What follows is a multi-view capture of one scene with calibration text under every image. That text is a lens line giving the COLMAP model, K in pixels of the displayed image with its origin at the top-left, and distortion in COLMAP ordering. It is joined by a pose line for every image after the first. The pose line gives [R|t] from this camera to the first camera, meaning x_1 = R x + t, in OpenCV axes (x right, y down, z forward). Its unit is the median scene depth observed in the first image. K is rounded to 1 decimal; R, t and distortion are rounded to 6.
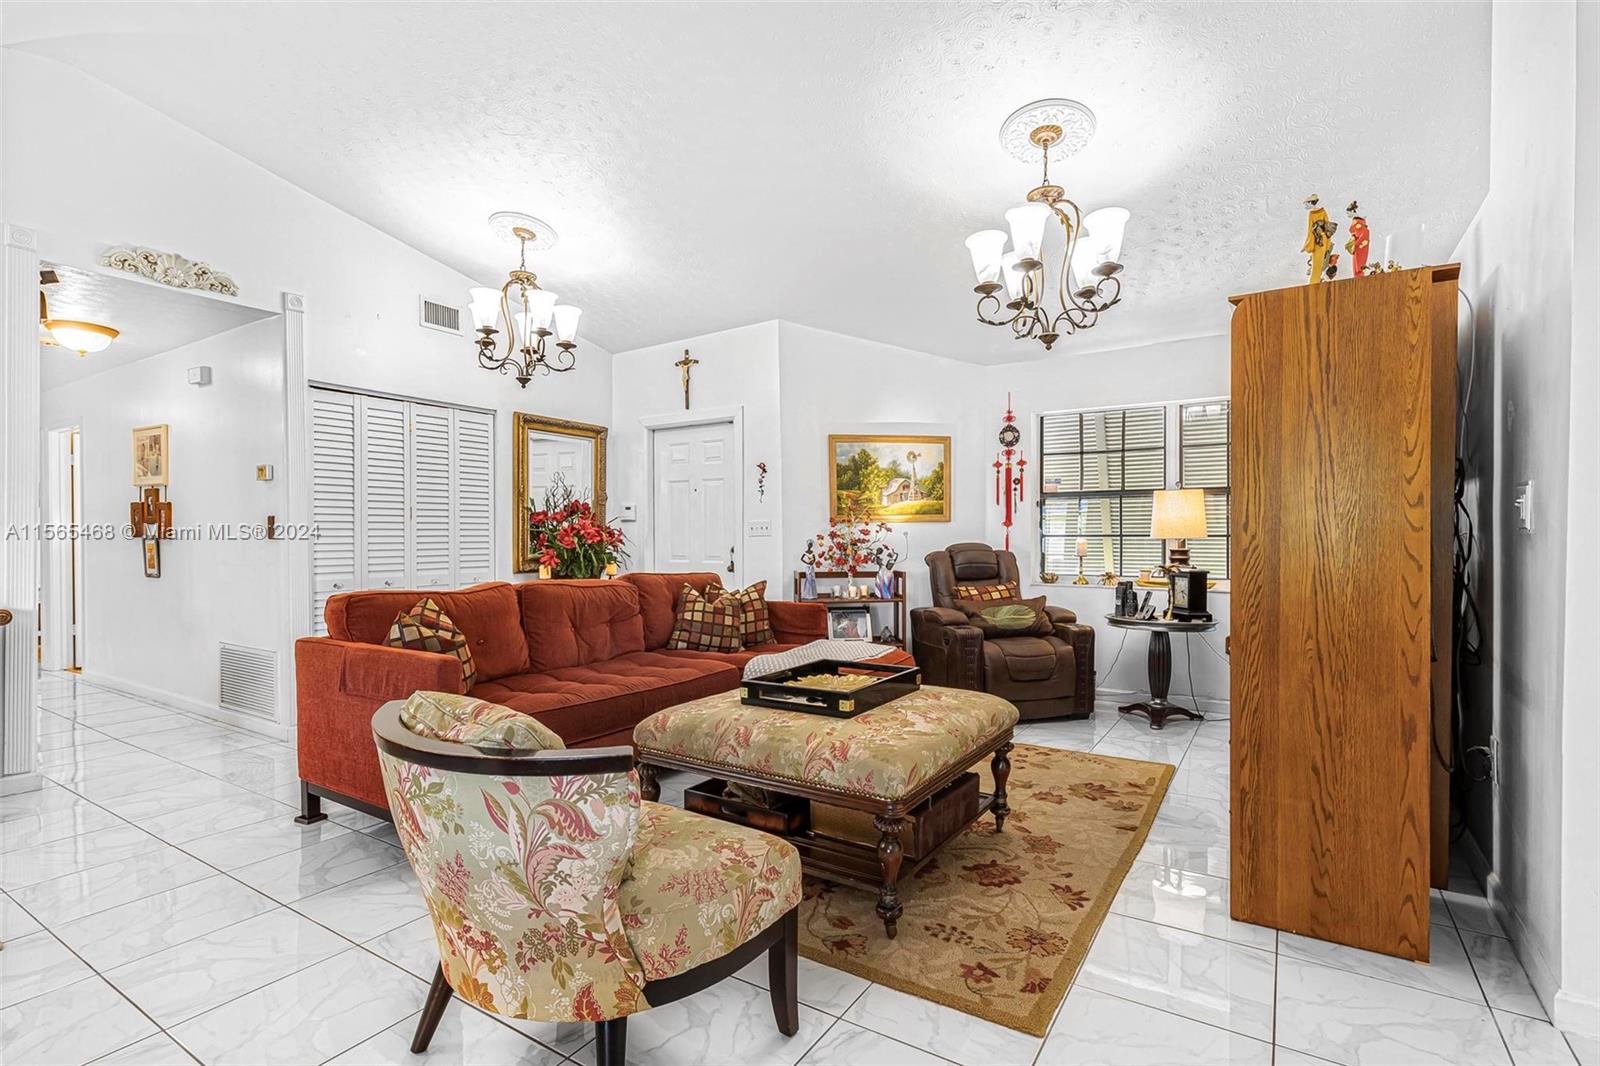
lens RADIAL K [[758.7, 0, 813.0], [0, 758.7, 537.0], [0, 0, 1]] dist [0.003604, 0.000436]
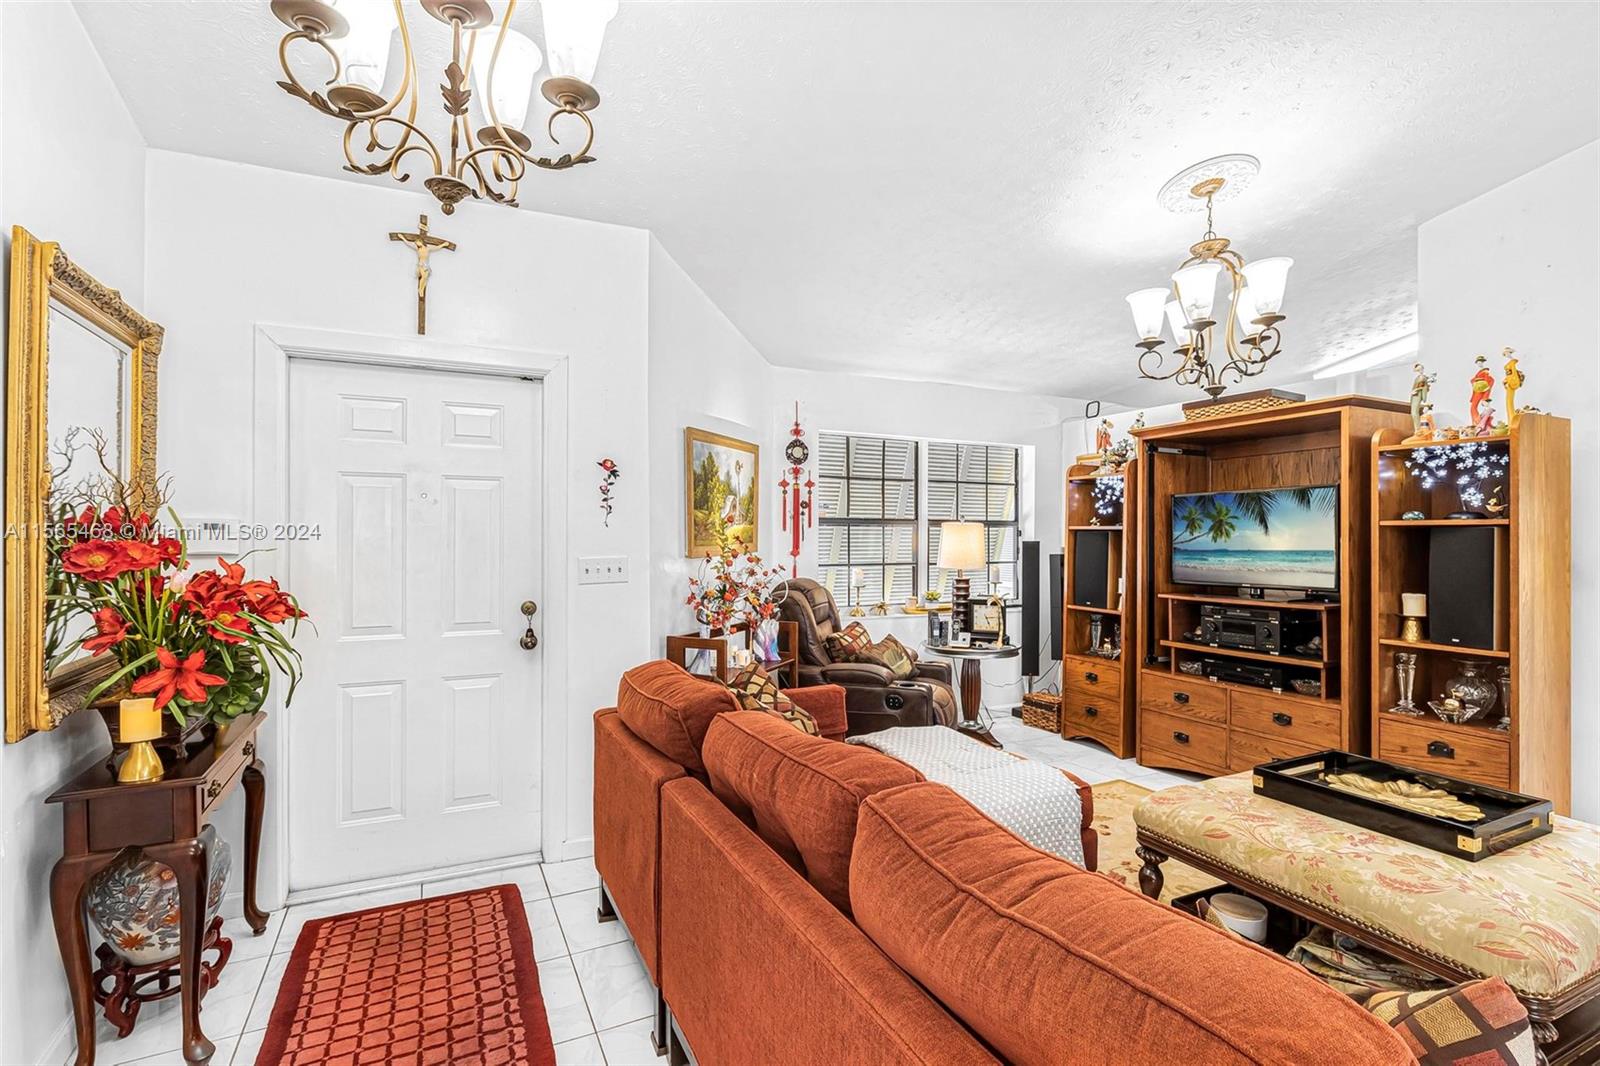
lens RADIAL K [[758.7, 0, 800.8], [0, 758.7, 533.3], [0, 0, 1]] dist [0.003604, 0.000436]
pose [[0.522587, 0.004066, 0.852576, -0.477636], [0.001510, 0.999983, -0.005695, -0.035158], [-0.852584, 0.004263, 0.522572, 0.542597]]
